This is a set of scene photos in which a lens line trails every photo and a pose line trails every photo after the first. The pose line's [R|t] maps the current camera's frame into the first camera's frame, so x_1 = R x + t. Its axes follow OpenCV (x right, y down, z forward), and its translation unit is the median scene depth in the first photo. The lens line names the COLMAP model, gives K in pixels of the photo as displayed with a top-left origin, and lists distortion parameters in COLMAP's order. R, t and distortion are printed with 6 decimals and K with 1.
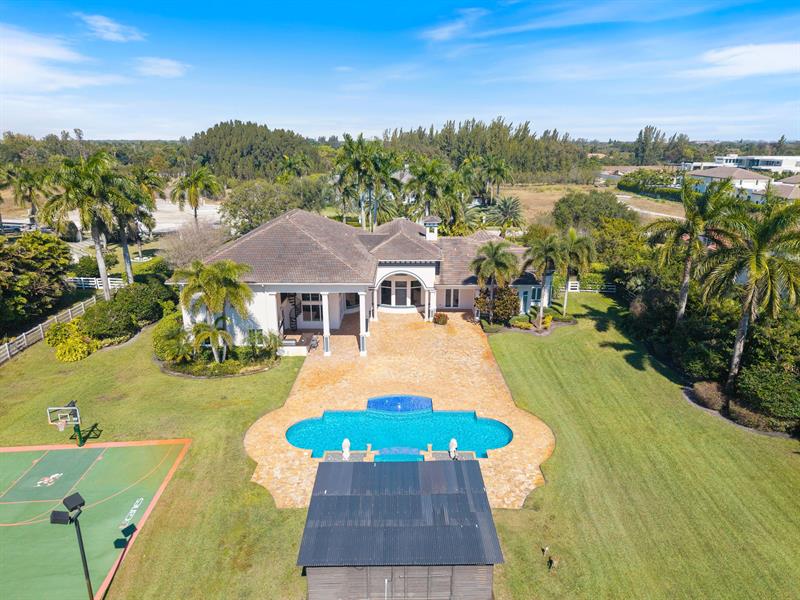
lens RADIAL K [[540.7, 0, 400.0], [0, 540.7, 300.0], [0, 0, 1]] dist [0.000468, -0.004198]
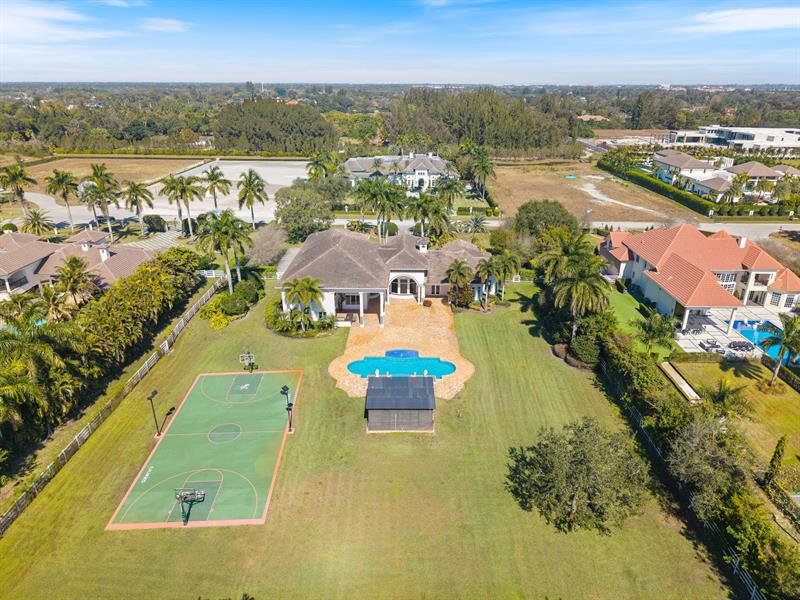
lens RADIAL K [[545.5, 0, 398.4], [0, 545.5, 300.5], [0, 0, 1]] dist [0.005439, -0.004188]
pose [[0.999879, 0.006999, -0.013864, 0.010245], [-0.005590, 0.995059, 0.099127, -0.157616], [0.014489, -0.099037, 0.994978, -0.764520]]
